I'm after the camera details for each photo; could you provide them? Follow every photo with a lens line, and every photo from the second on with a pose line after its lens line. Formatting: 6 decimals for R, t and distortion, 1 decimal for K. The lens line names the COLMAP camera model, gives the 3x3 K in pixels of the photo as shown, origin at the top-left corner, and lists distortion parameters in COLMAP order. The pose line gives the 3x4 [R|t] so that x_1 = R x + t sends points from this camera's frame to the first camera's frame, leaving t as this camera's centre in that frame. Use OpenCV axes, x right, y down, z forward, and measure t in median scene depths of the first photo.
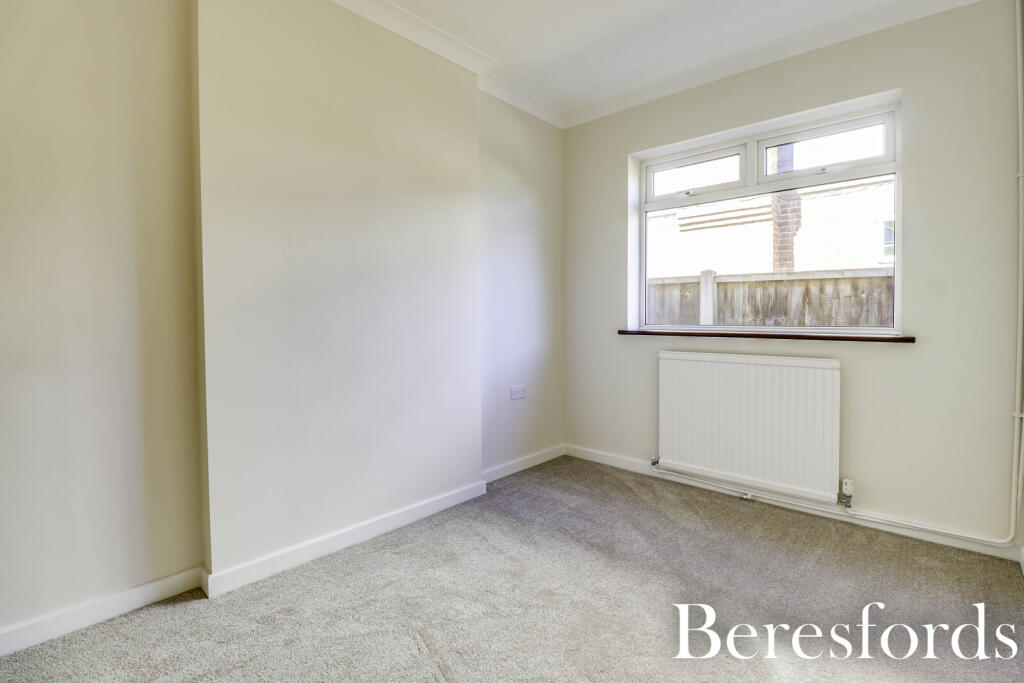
lens RADIAL K [[488.4, 0, 516.6], [0, 488.4, 321.0], [0, 0, 1]] dist [-0.000857, -0.000266]
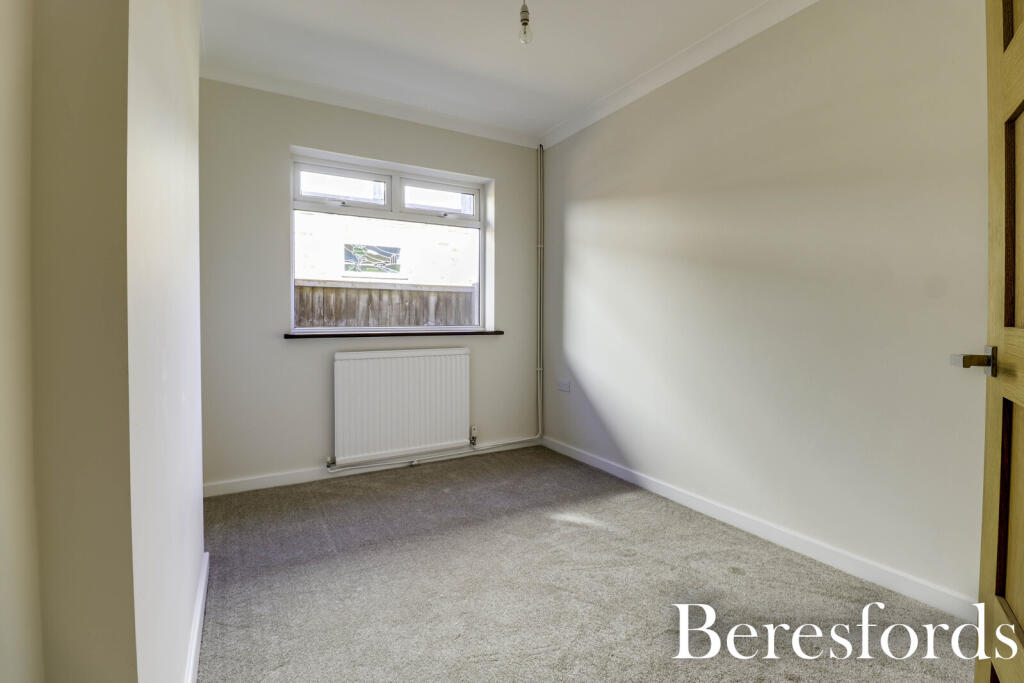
lens RADIAL K [[474.7, 0, 517.8], [0, 474.7, 321.3], [0, 0, 1]] dist [-0.000782, -0.000419]
pose [[0.308136, -0.006526, 0.951320, -0.499381], [0.009582, 0.999947, 0.003756, -0.004145], [-0.951294, 0.007958, 0.308183, 0.310197]]
